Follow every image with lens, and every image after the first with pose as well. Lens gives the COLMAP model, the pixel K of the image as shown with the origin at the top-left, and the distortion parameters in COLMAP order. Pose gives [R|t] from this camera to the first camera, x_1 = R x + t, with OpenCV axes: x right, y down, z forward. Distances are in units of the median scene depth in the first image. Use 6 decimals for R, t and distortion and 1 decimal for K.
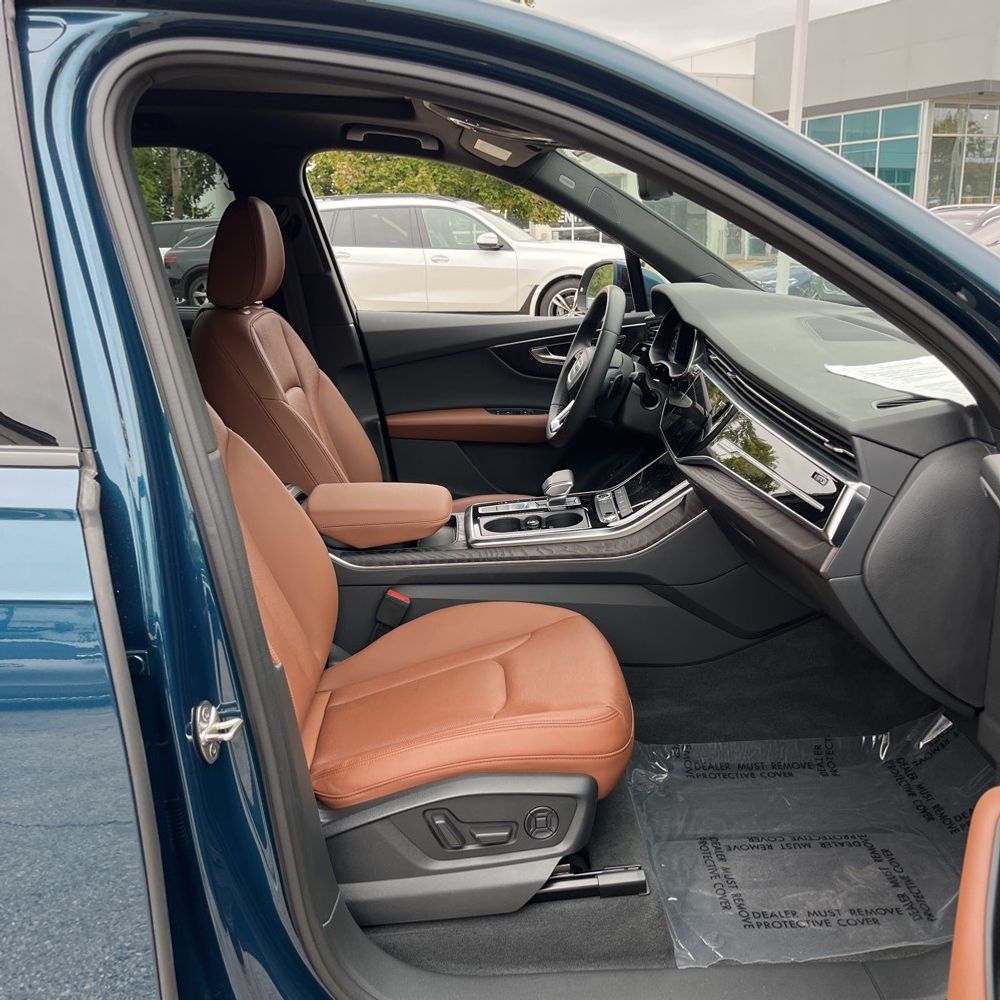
lens RADIAL K [[1004.9, 0, 510.0], [0, 1004.9, 503.8], [0, 0, 1]] dist [0.088668, -0.113624]
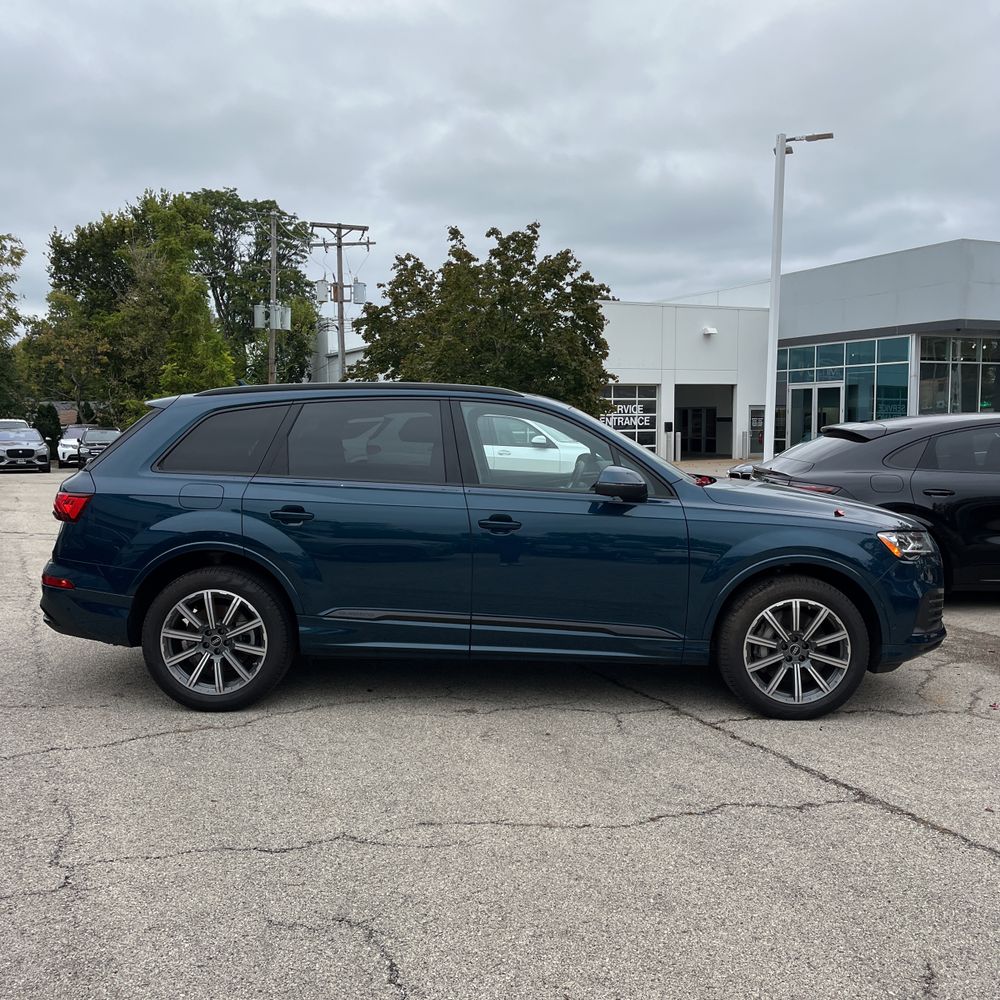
lens RADIAL K [[1004.9, 0, 510.0], [0, 1004.9, 503.8], [0, 0, 1]] dist [0.088668, -0.113624]
pose [[0.998484, 0.024701, -0.049185, 0.007327], [-0.033517, 0.981717, -0.187374, 0.077601], [0.043657, 0.188738, 0.981057, -0.310713]]
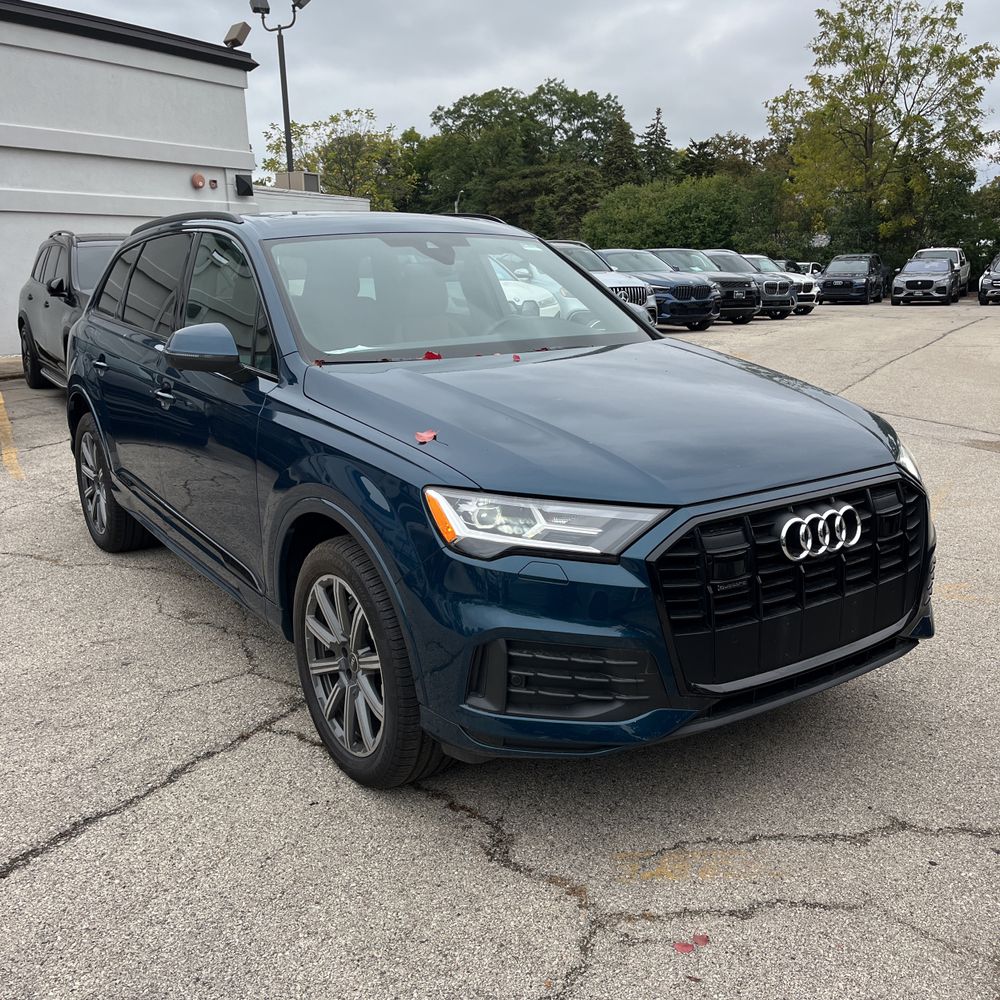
lens RADIAL K [[1004.9, 0, 510.0], [0, 1004.9, 503.8], [0, 0, 1]] dist [0.088668, -0.113624]
pose [[0.517649, 0.206162, -0.830384, 0.305113], [-0.216498, 0.970513, 0.105990, -0.012037], [0.827749, 0.124911, 0.547019, -0.001904]]
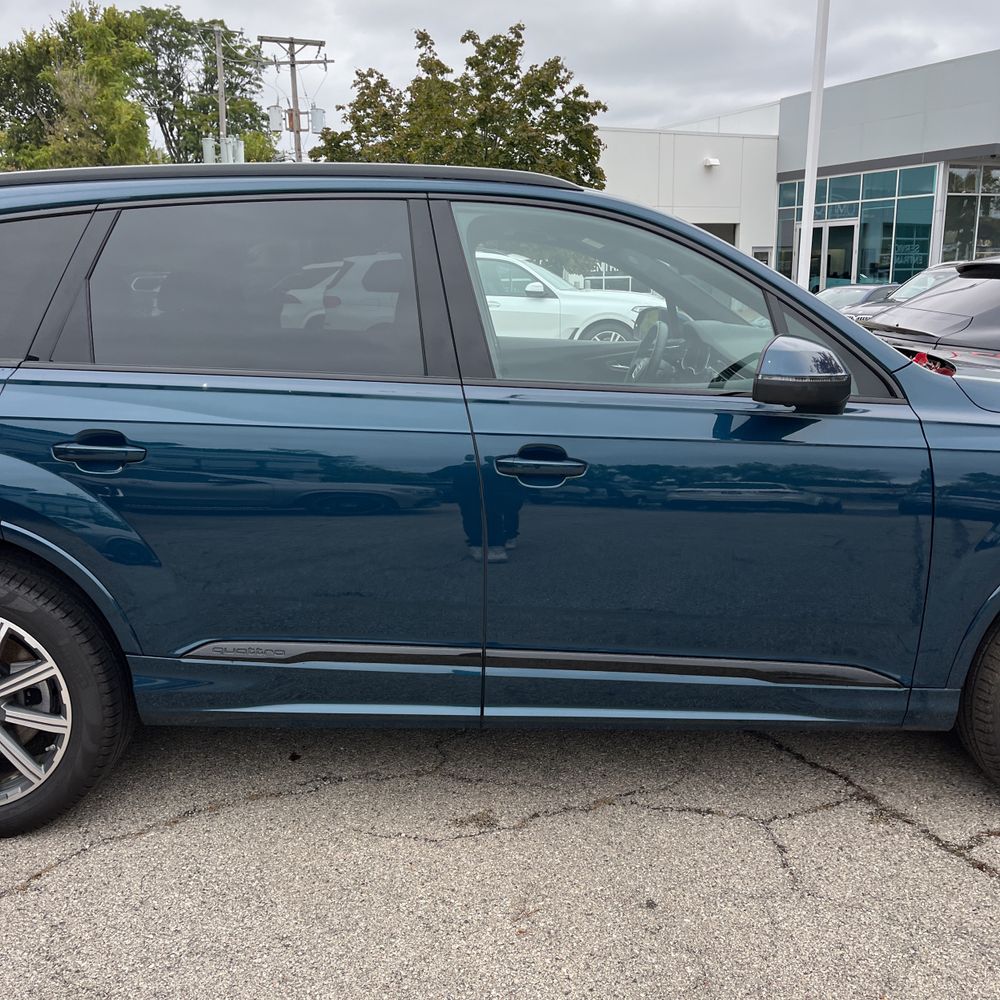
lens RADIAL K [[1004.9, 0, 510.0], [0, 1004.9, 503.8], [0, 0, 1]] dist [0.088668, -0.113624]
pose [[0.999580, 0.016680, -0.023714, -0.017156], [-0.017694, 0.998908, -0.043247, 0.027372], [0.022967, 0.043649, 0.998783, -0.111245]]
